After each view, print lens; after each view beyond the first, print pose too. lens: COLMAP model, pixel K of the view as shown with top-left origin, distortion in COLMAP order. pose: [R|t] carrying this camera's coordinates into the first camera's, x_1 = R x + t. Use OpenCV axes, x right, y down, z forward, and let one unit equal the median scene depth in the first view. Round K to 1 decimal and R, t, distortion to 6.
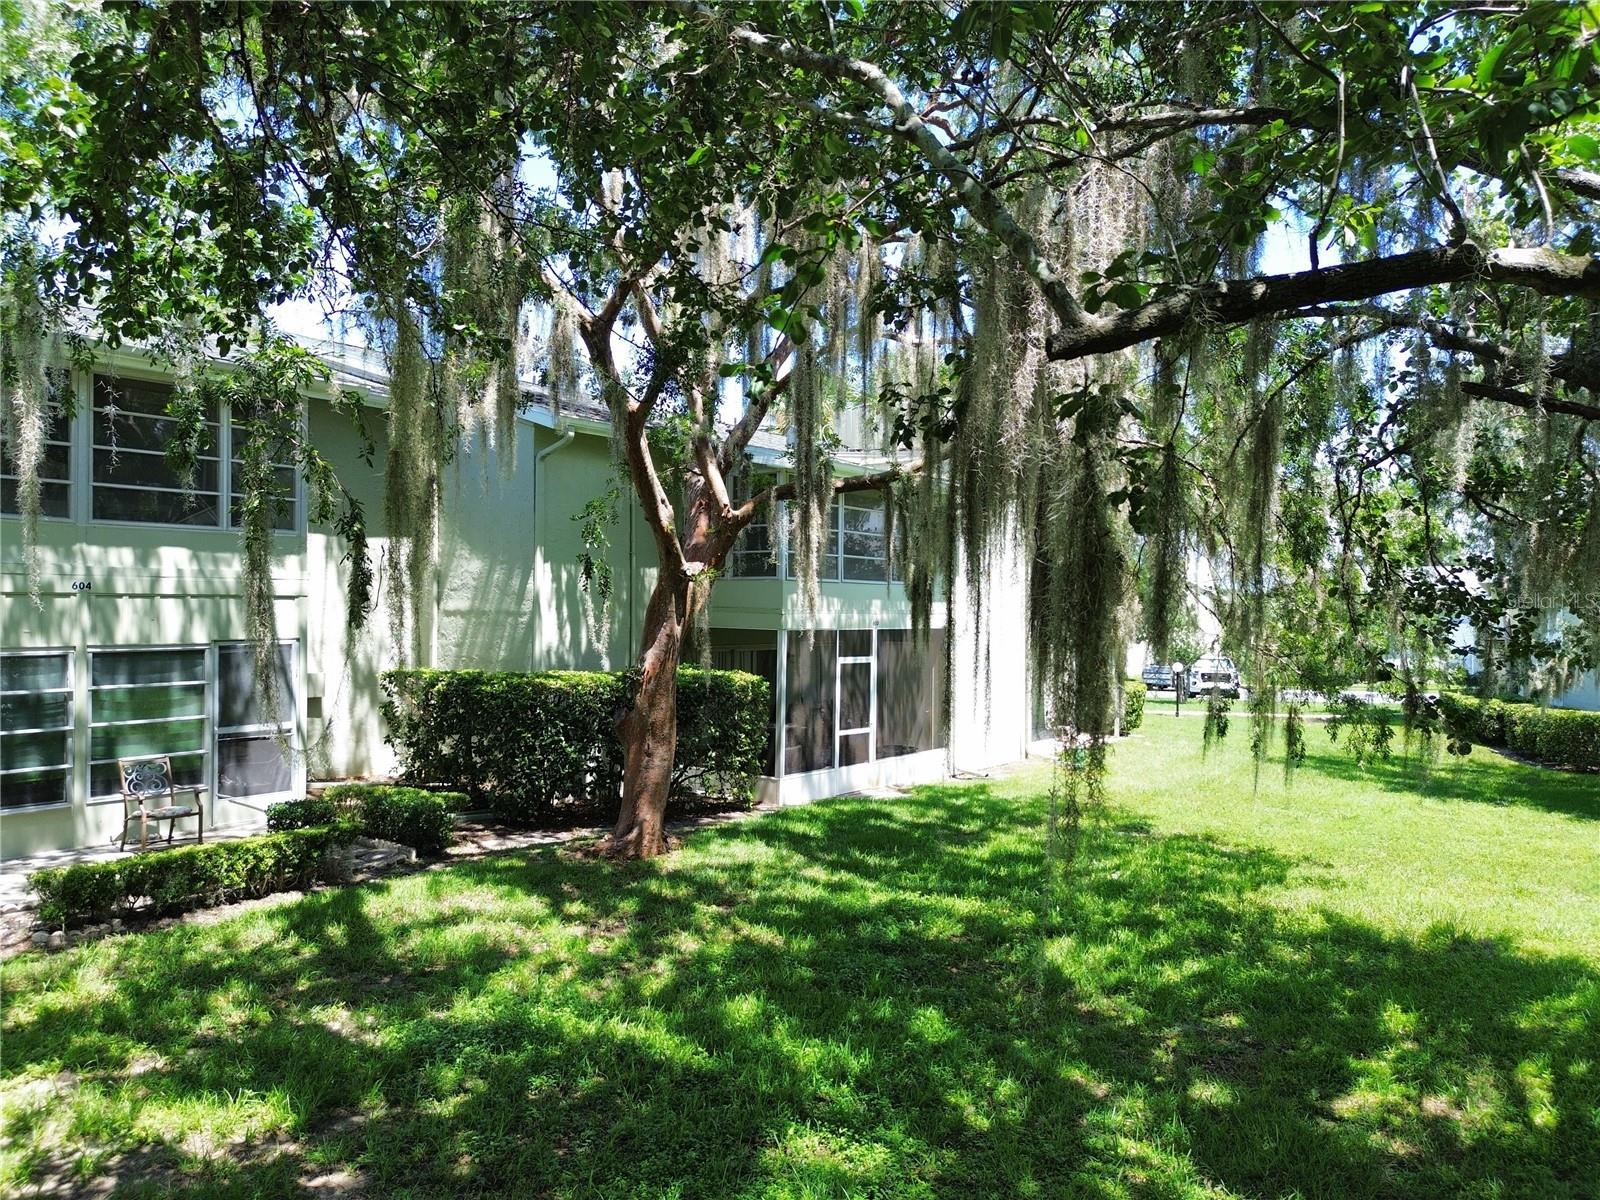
lens RADIAL K [[1133.5, 0, 800.0], [0, 1133.5, 600.0], [0, 0, 1]] dist [0.052223, -0.051444]
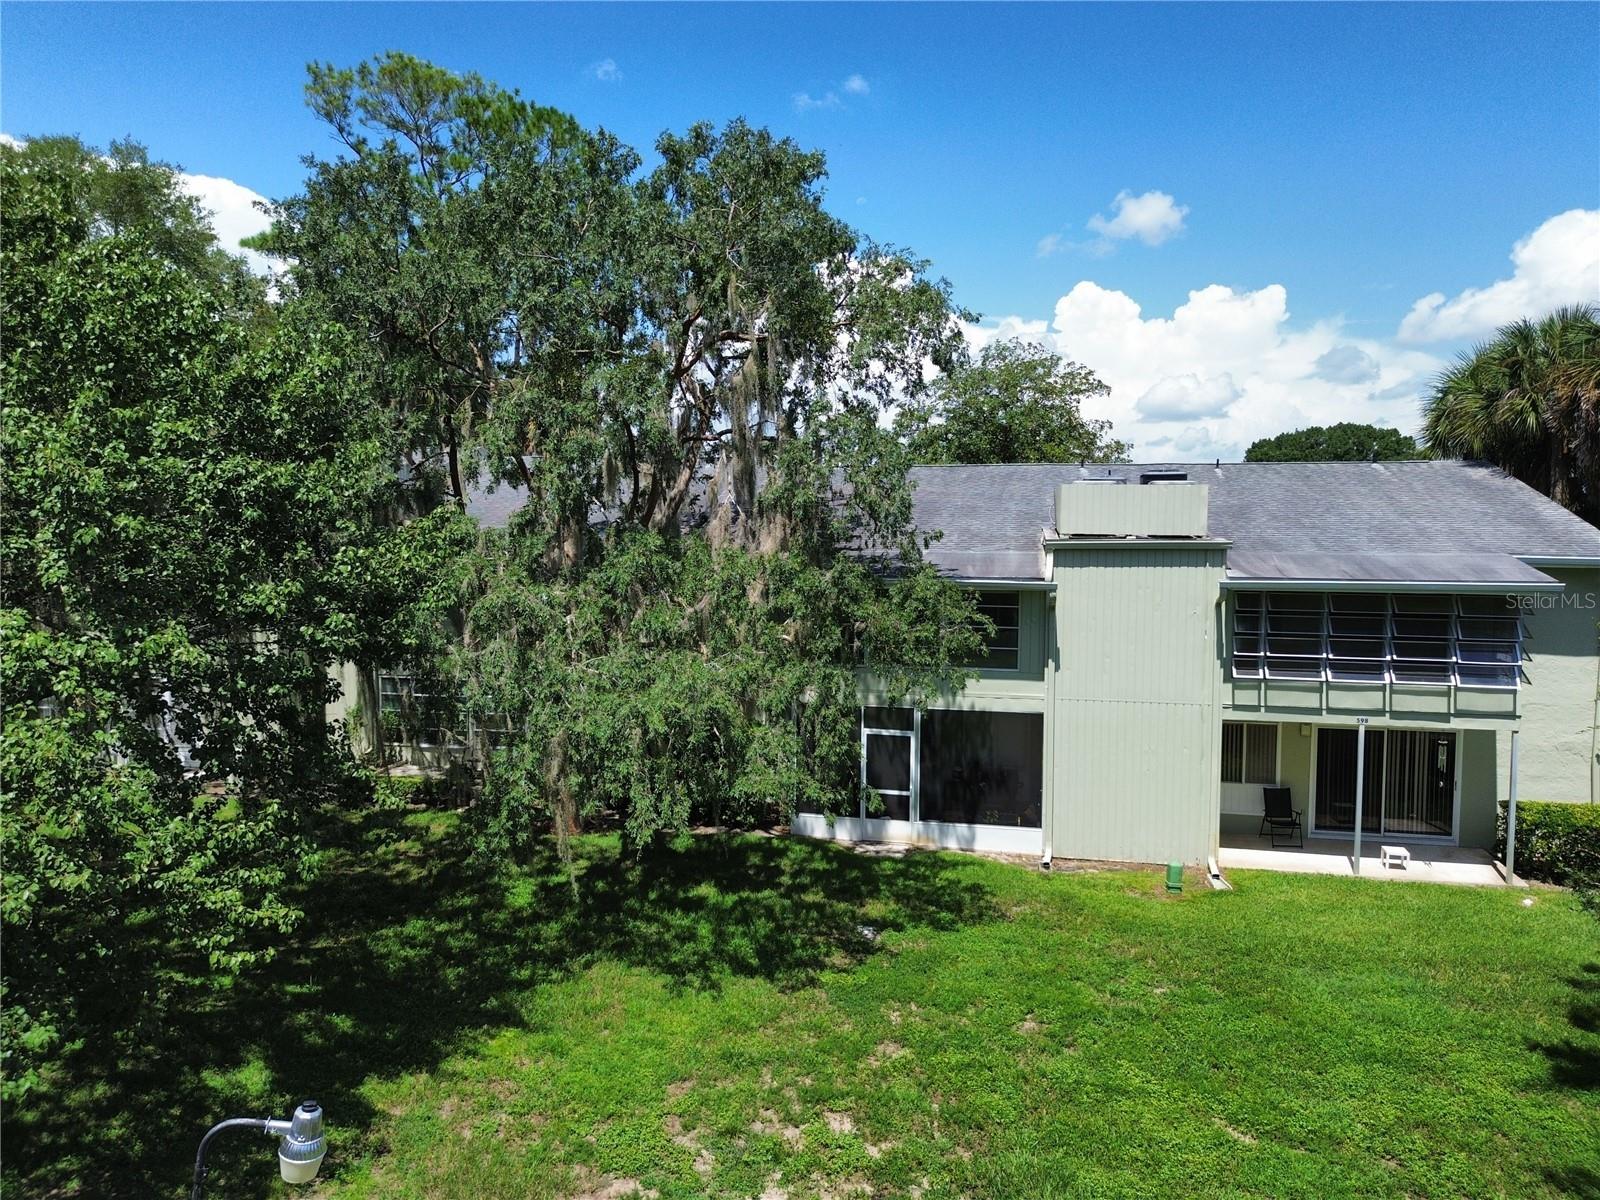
lens RADIAL K [[1133.5, 0, 800.0], [0, 1133.5, 600.0], [0, 0, 1]] dist [0.052223, -0.051444]
pose [[0.421646, 0.052334, -0.905249, 1.092627], [0.005111, 0.998180, 0.060088, -0.159036], [0.906746, -0.029963, 0.420611, 0.426296]]
